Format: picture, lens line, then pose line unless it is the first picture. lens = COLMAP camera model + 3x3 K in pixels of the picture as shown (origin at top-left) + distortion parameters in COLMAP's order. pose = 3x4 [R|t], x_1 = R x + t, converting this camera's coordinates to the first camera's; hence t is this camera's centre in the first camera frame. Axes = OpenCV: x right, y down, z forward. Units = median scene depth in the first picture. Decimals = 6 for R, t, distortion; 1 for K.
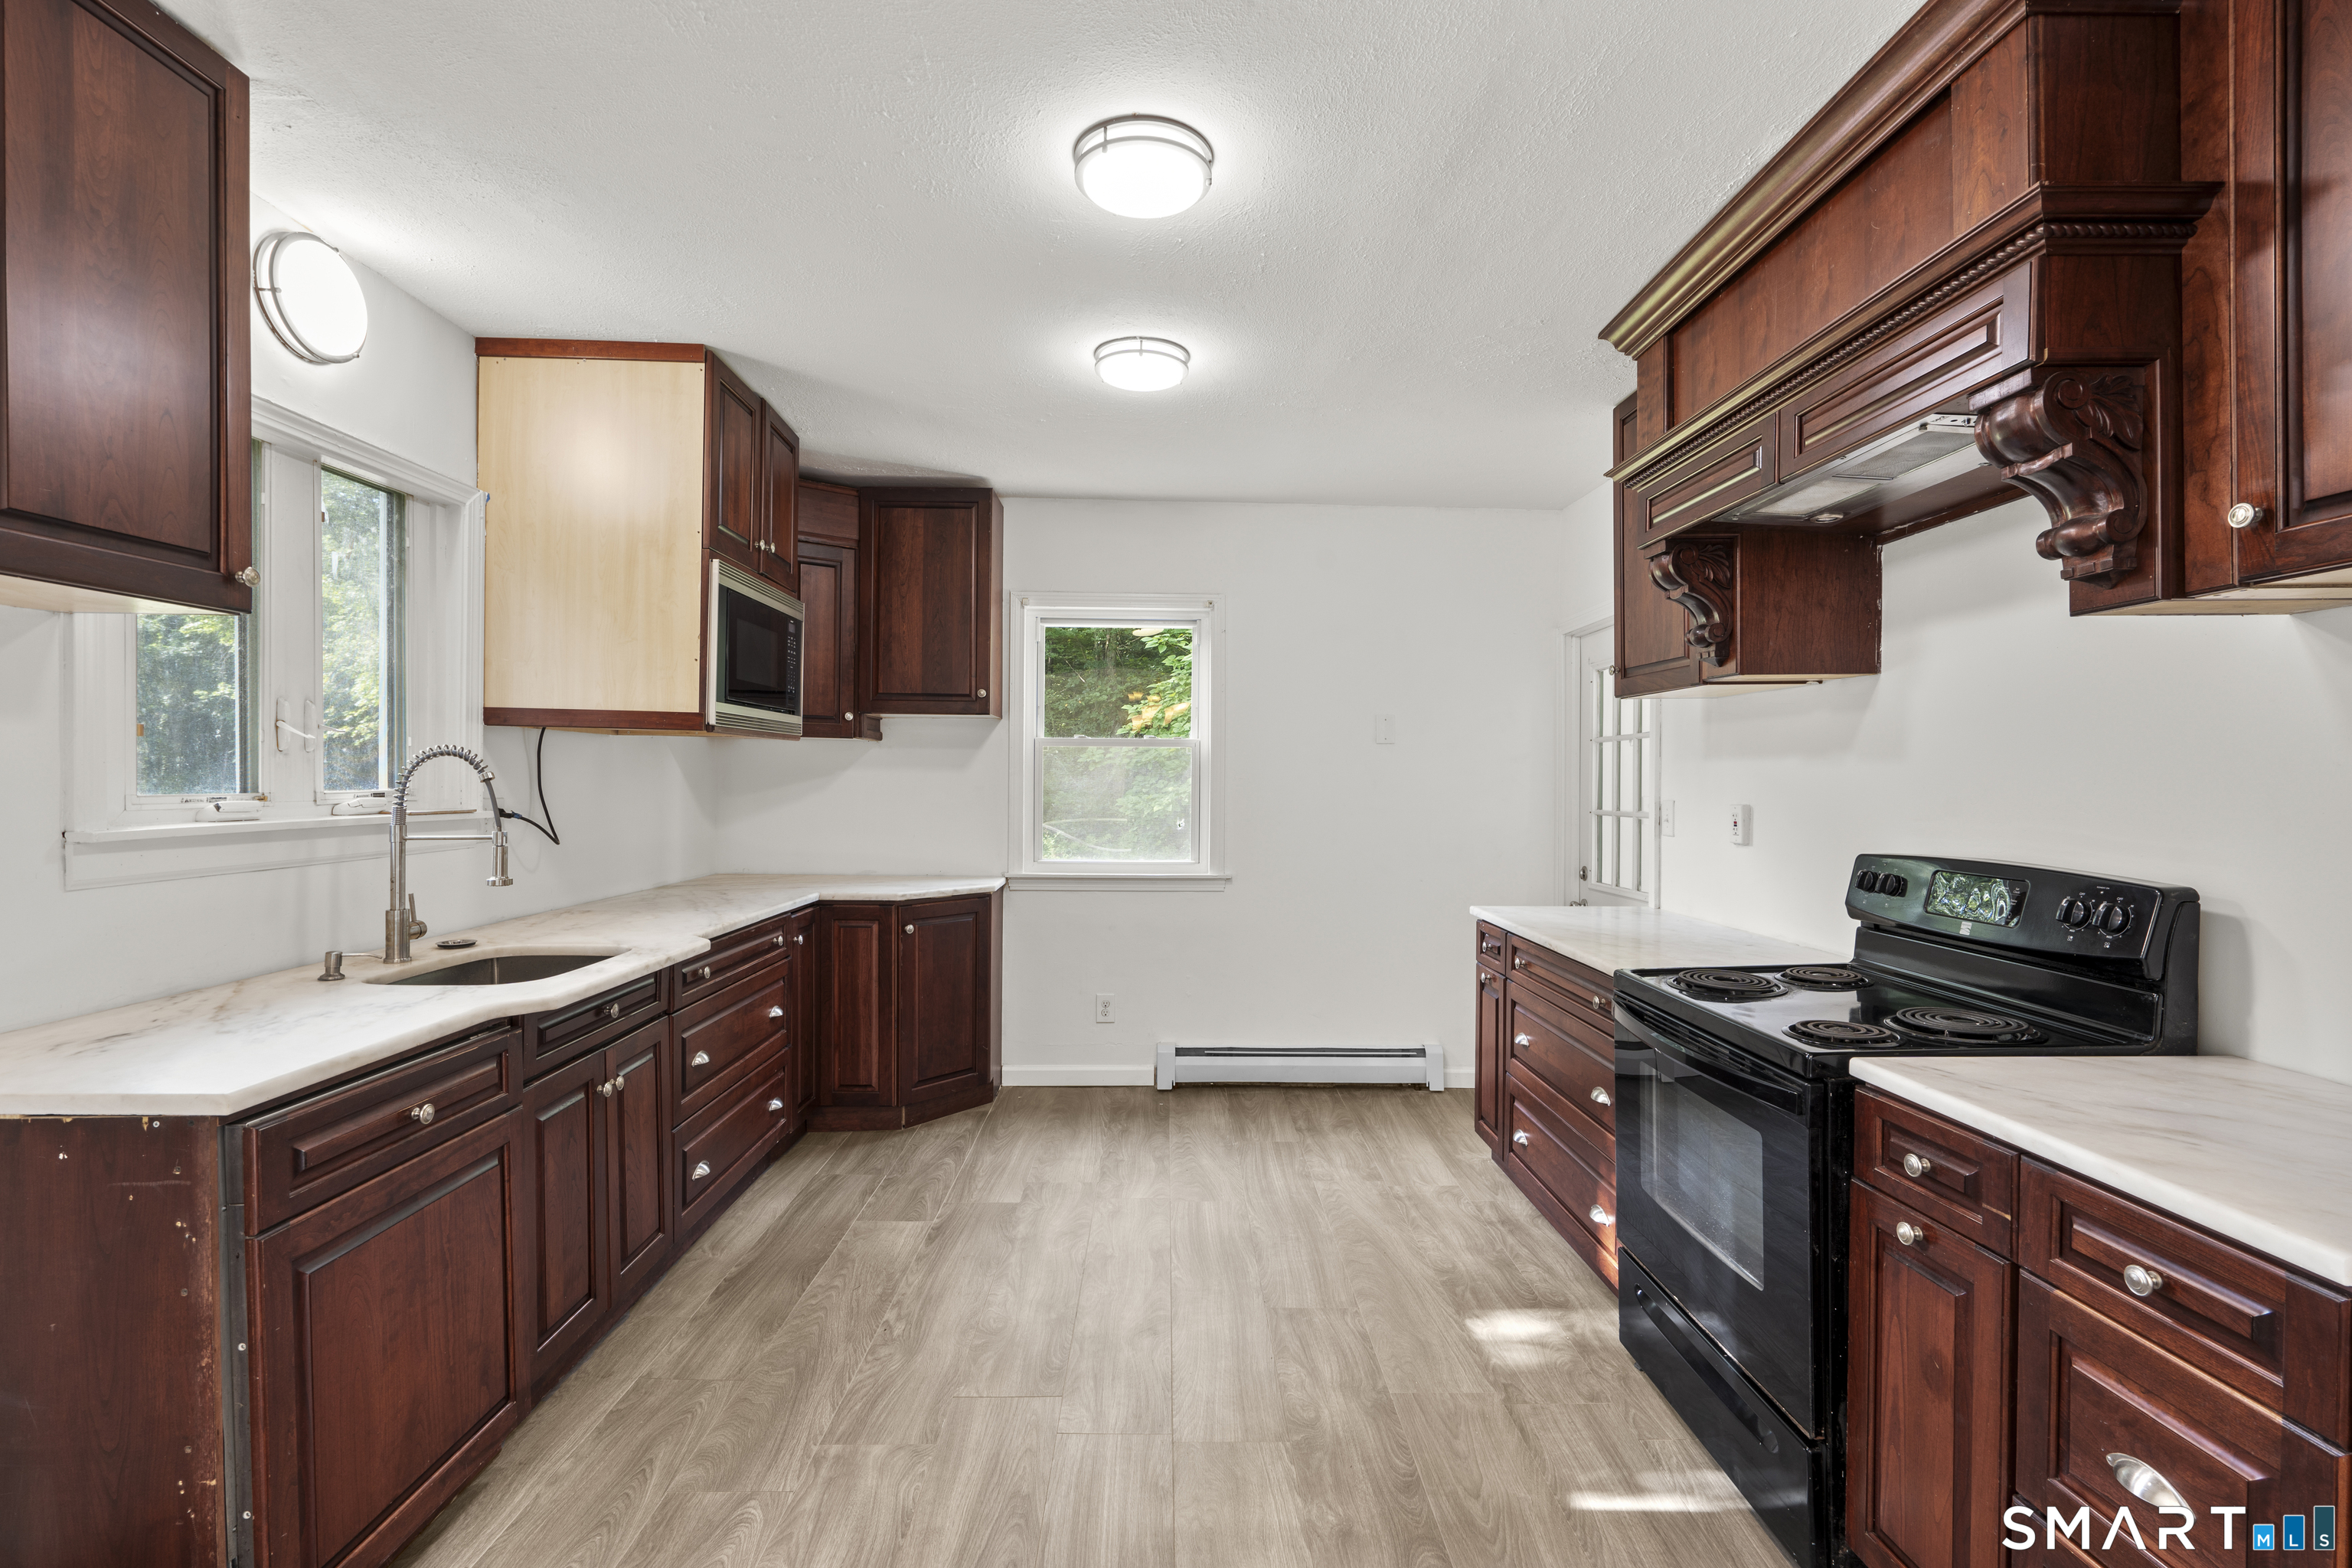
lens RADIAL K [[1062.8, 0, 1180.3], [0, 1062.8, 790.0], [0, 0, 1]] dist [-0.004986, 0.006216]
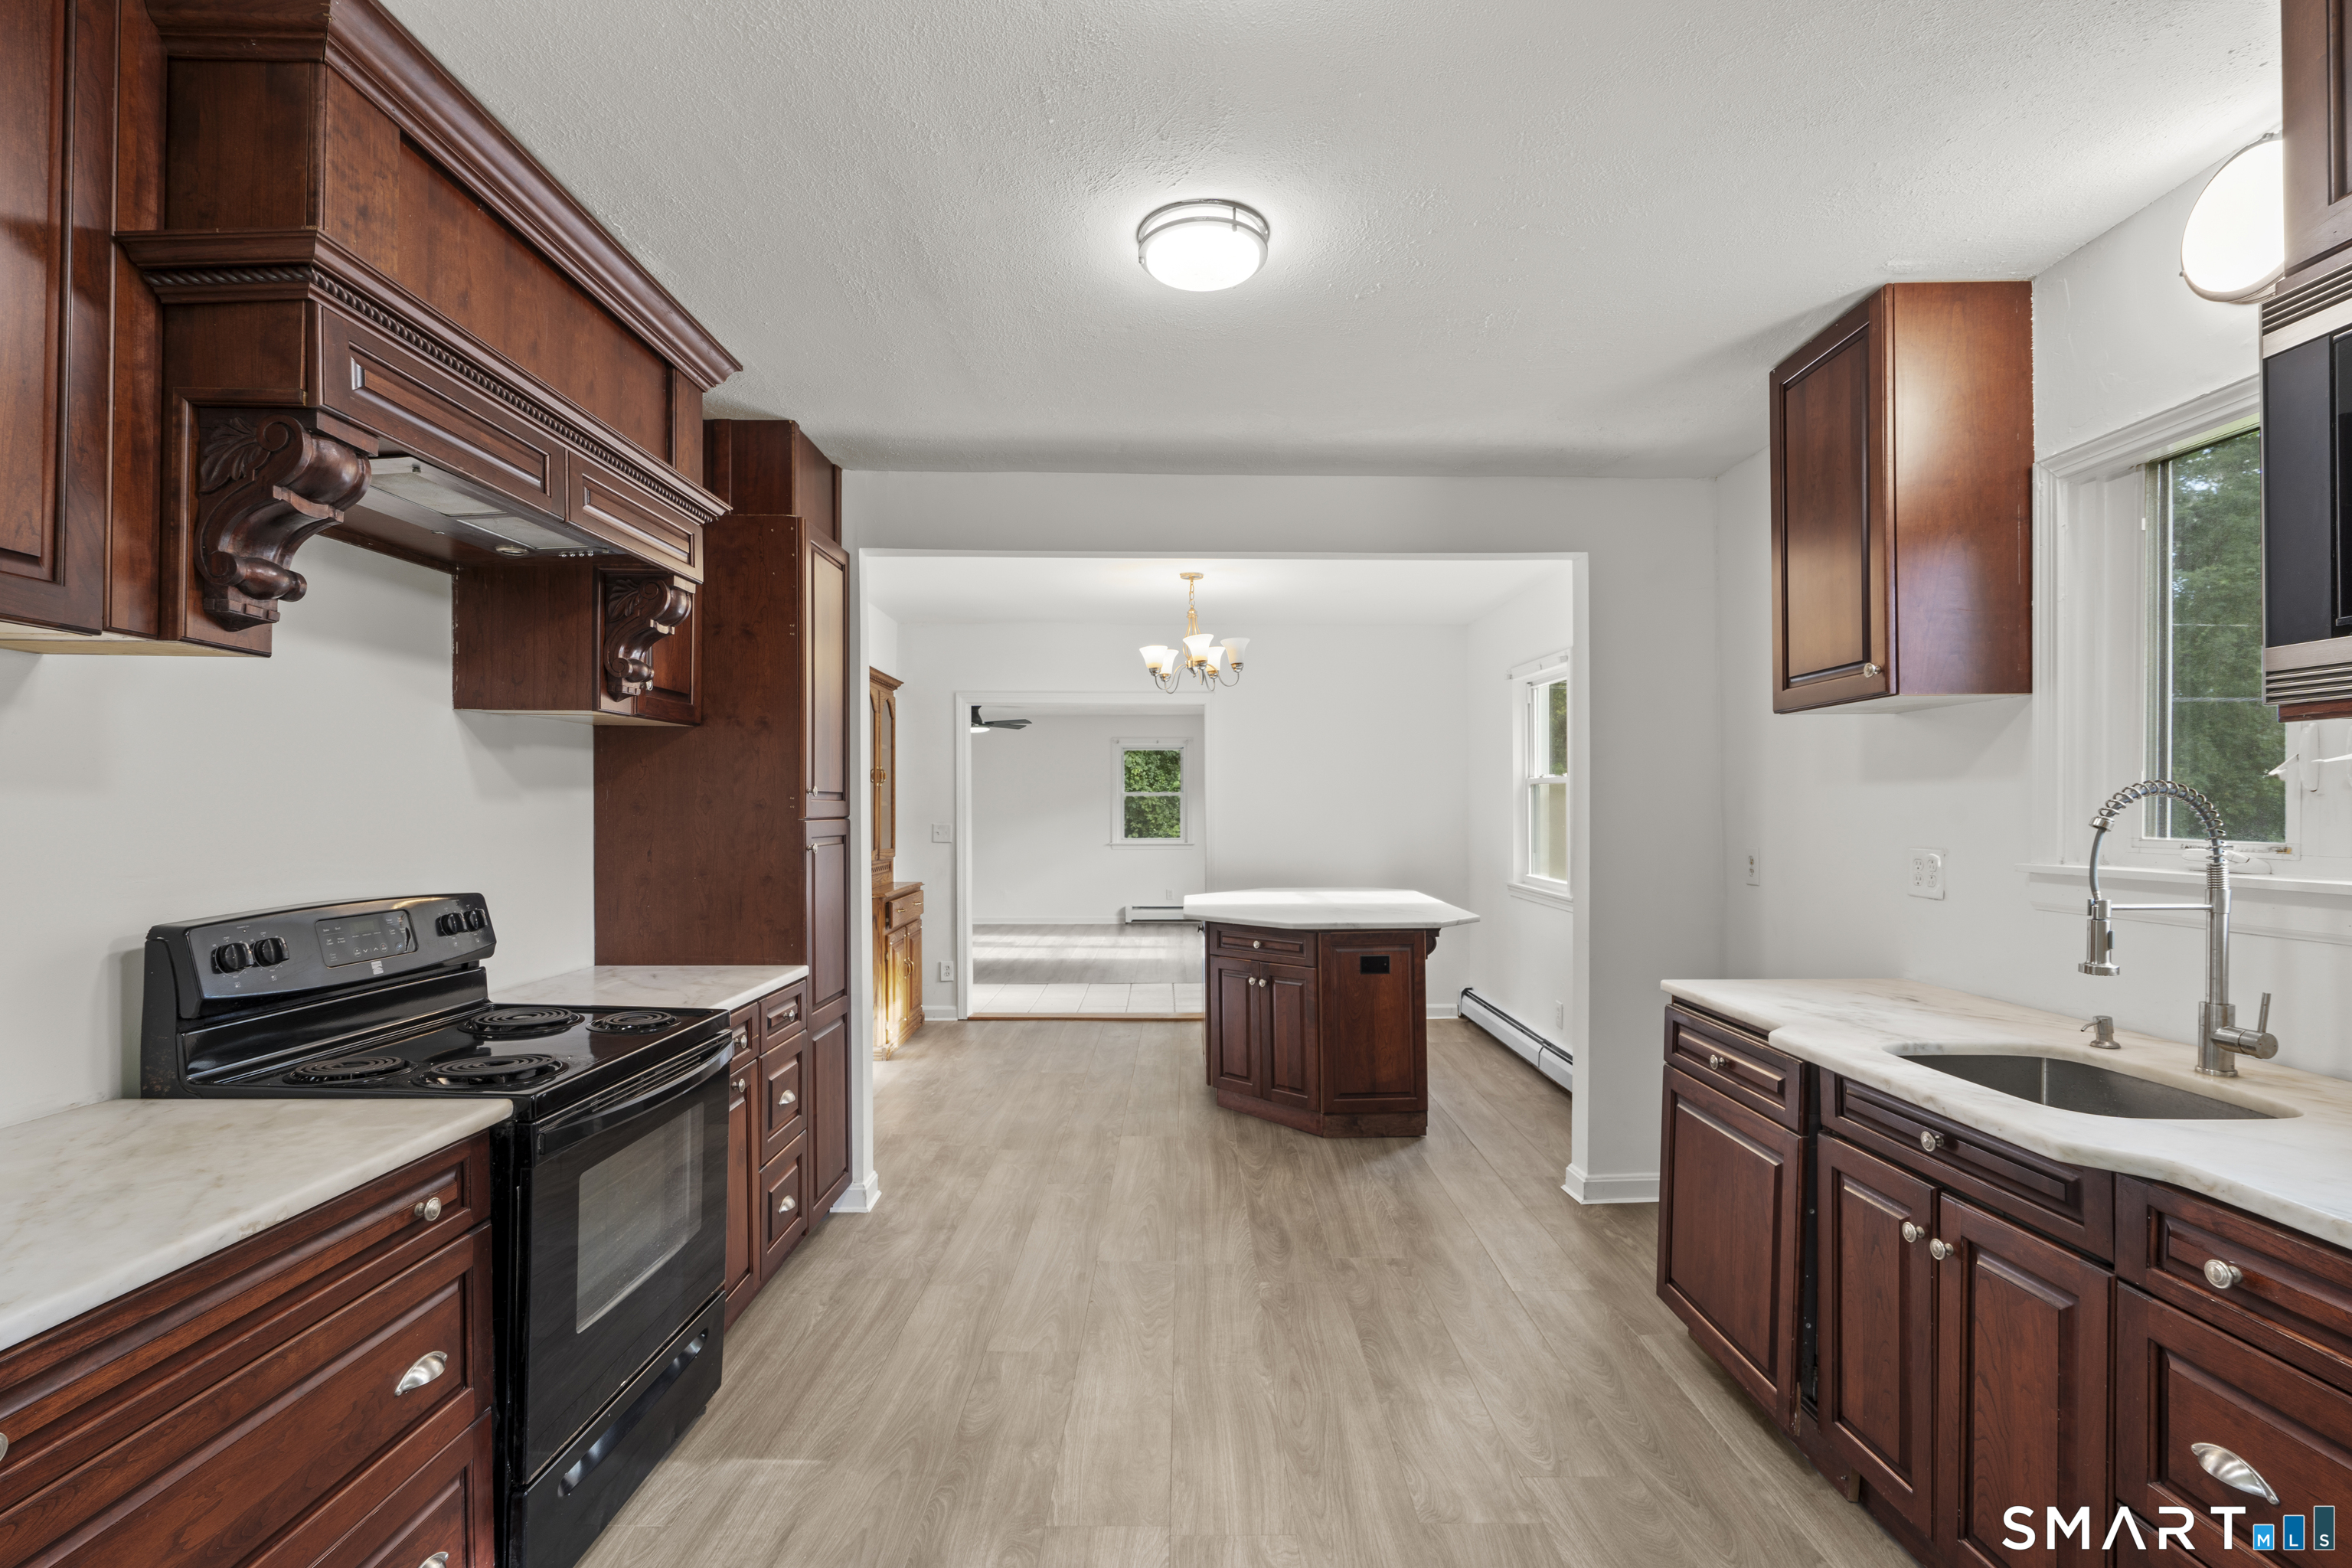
lens RADIAL K [[1062.8, 0, 1180.3], [0, 1062.8, 790.0], [0, 0, 1]] dist [-0.004986, 0.006216]
pose [[-0.999875, -0.002450, 0.015596, -0.017769], [-0.002488, 0.999994, -0.002377, -0.021891], [-0.015591, -0.002416, -0.999876, 1.204472]]
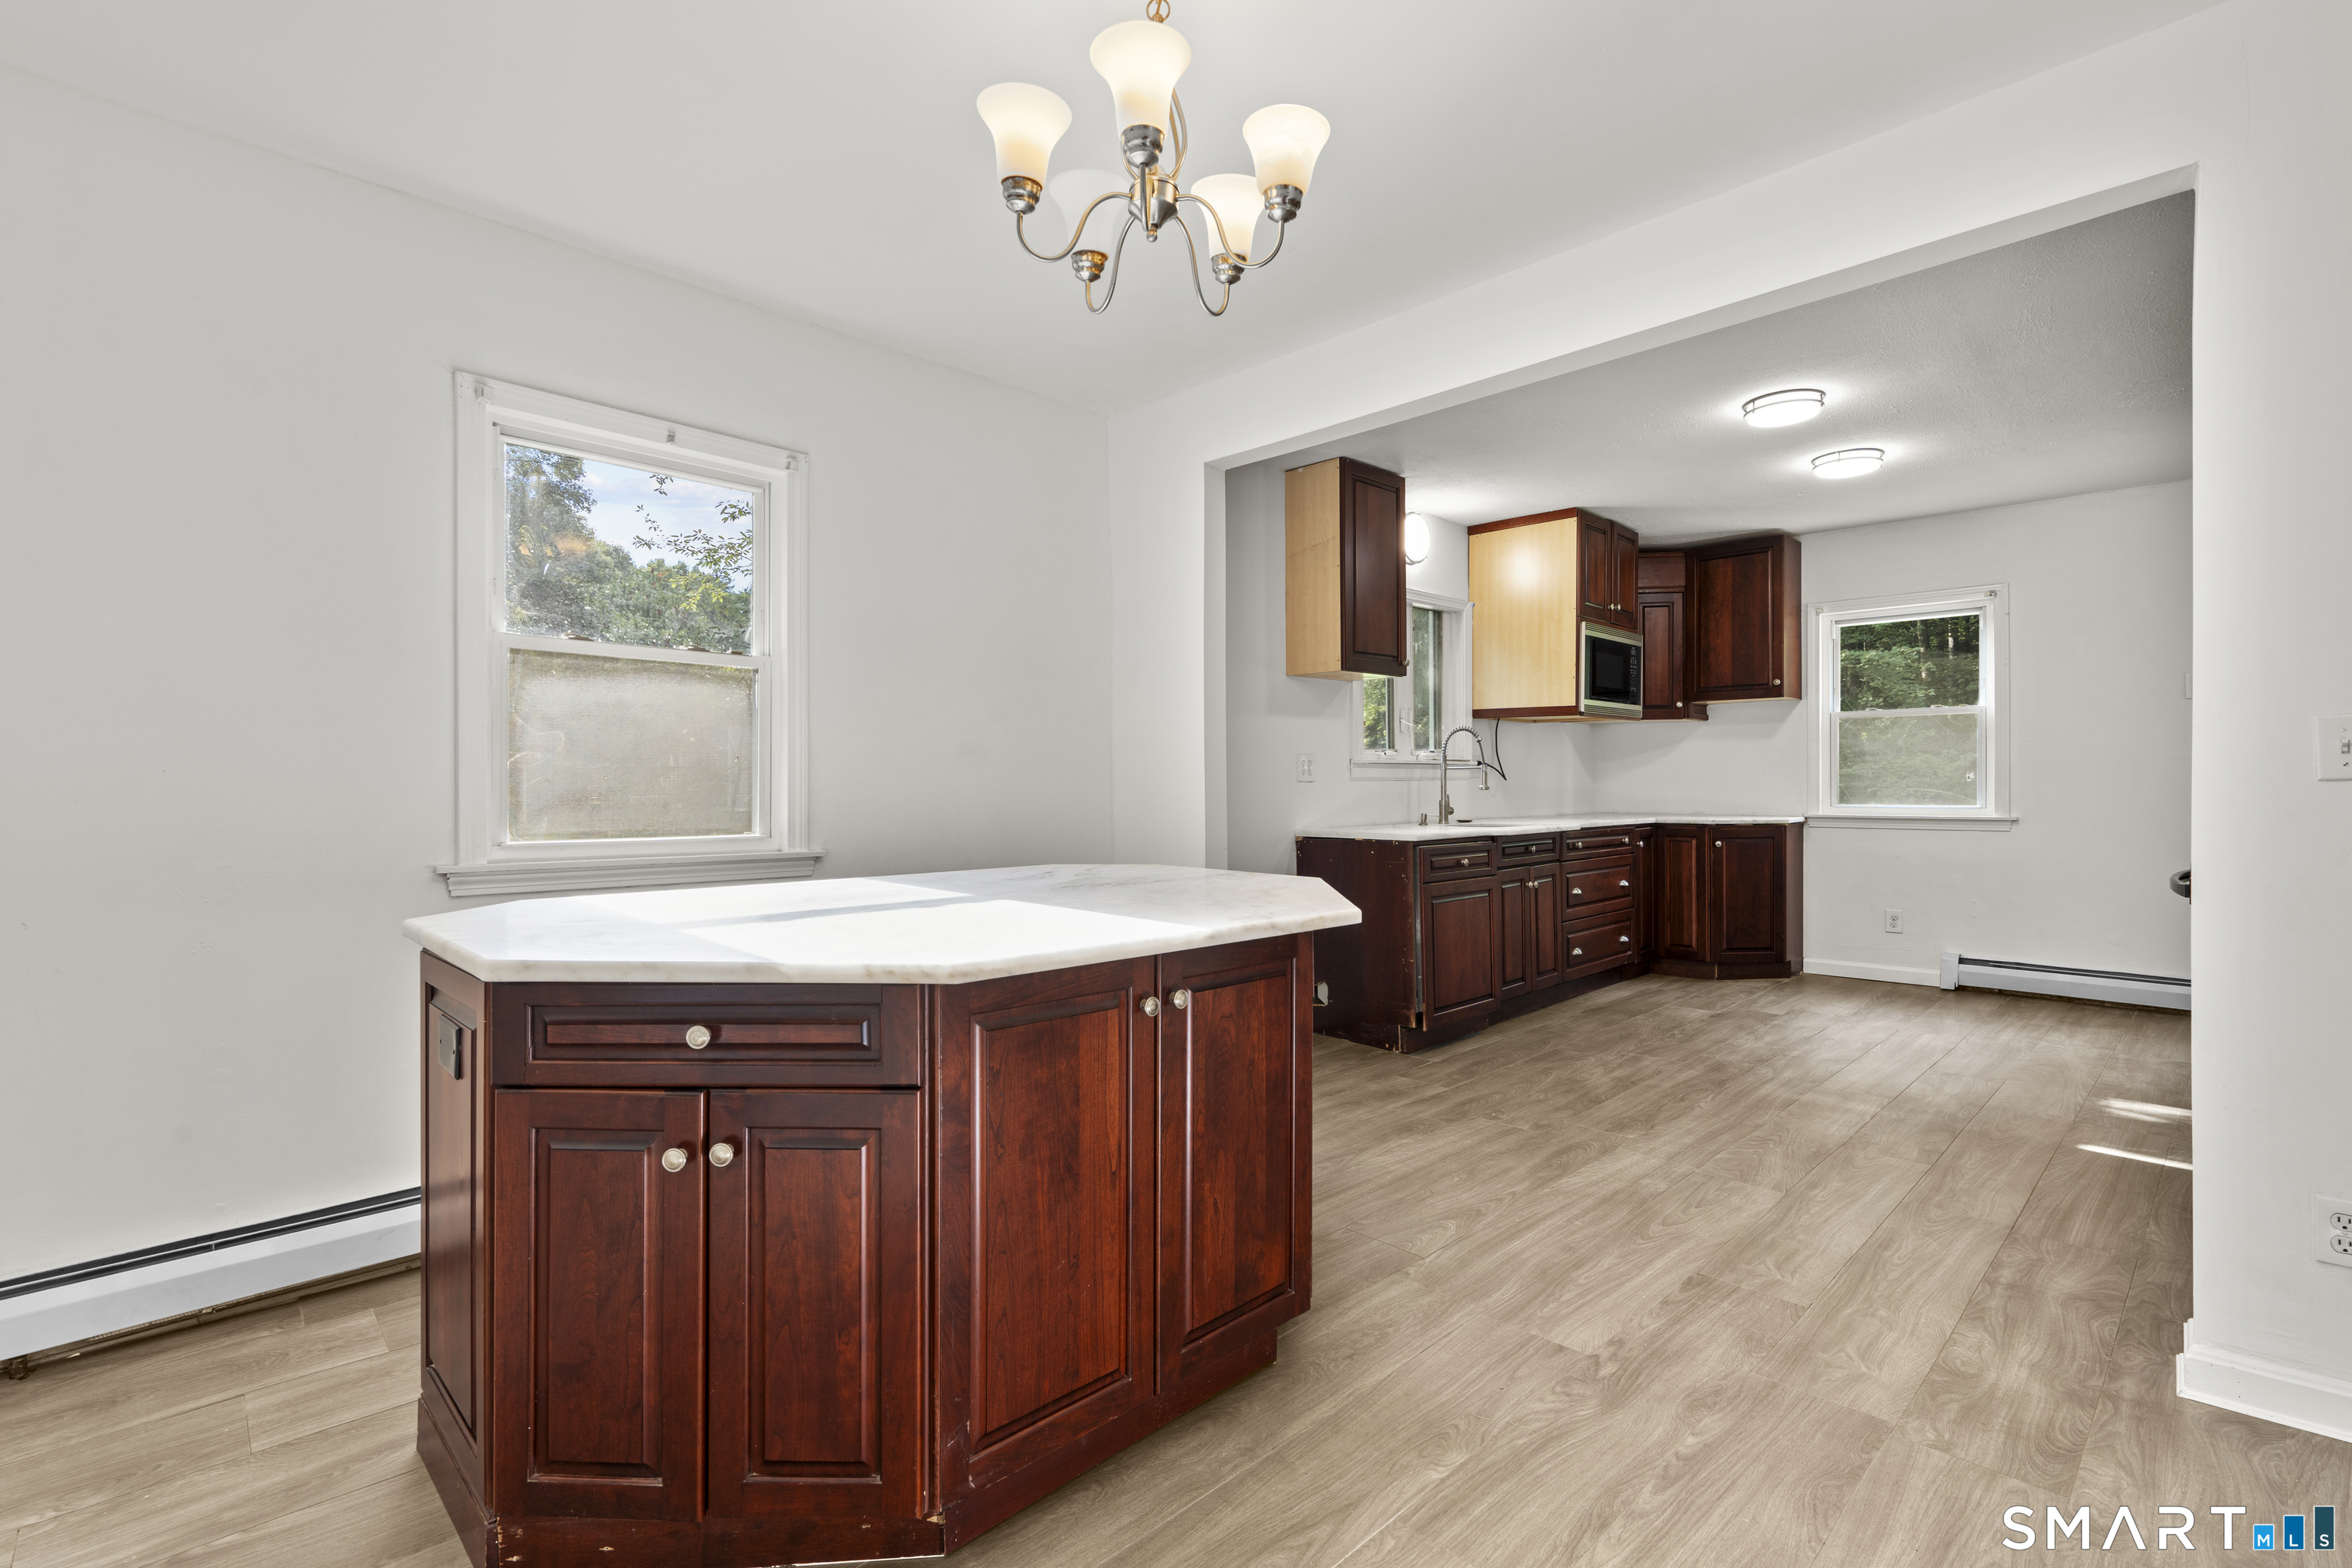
lens RADIAL K [[1062.8, 0, 1180.3], [0, 1062.8, 790.0], [0, 0, 1]] dist [-0.004986, 0.006216]
pose [[0.686867, -0.006196, -0.726756, 0.353260], [0.002317, 0.999977, -0.006335, 0.071443], [0.726779, 0.002668, 0.686866, -0.652048]]
